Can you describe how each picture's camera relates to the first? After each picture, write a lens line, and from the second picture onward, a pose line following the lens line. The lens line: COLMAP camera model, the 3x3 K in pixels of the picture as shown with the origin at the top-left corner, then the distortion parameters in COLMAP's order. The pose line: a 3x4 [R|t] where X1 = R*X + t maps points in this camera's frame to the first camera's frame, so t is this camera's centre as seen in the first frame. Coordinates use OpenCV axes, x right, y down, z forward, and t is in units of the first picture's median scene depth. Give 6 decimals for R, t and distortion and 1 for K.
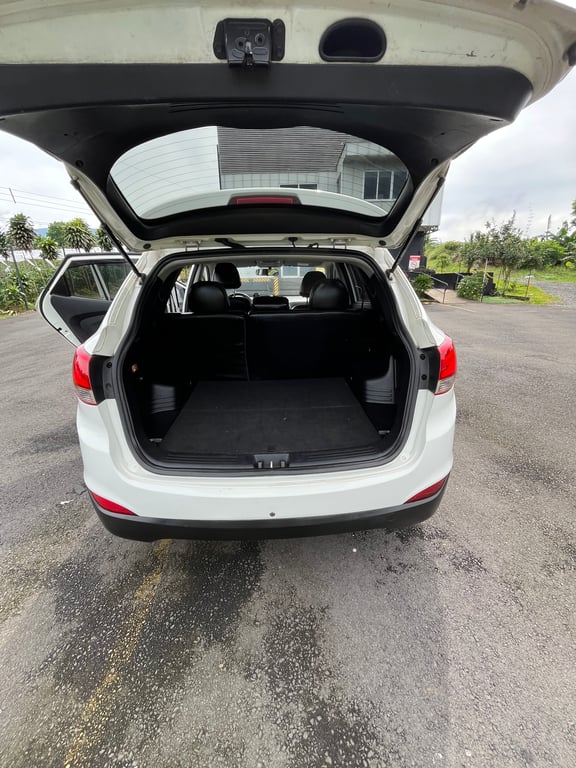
lens RADIAL K [[313.9, 0, 286.0], [0, 313.9, 379.6], [0, 0, 1]] dist [-0.004693, 0.000089]
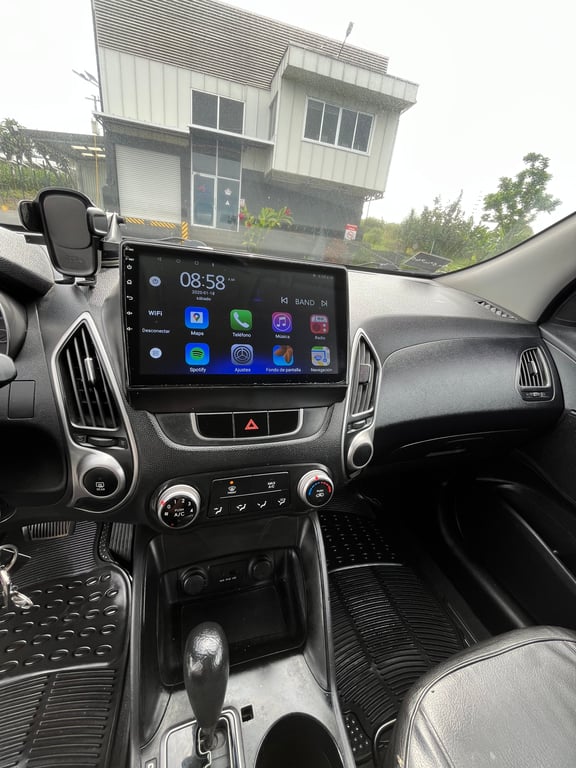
lens RADIAL K [[313.9, 0, 290.8], [0, 313.9, 380.8], [0, 0, 1]] dist [-0.004693, 0.000089]
pose [[0.953871, 0.018016, 0.299675, -0.006427], [-0.051492, 0.993224, 0.104189, -0.053045], [-0.295768, -0.114814, 0.948335, 0.201924]]
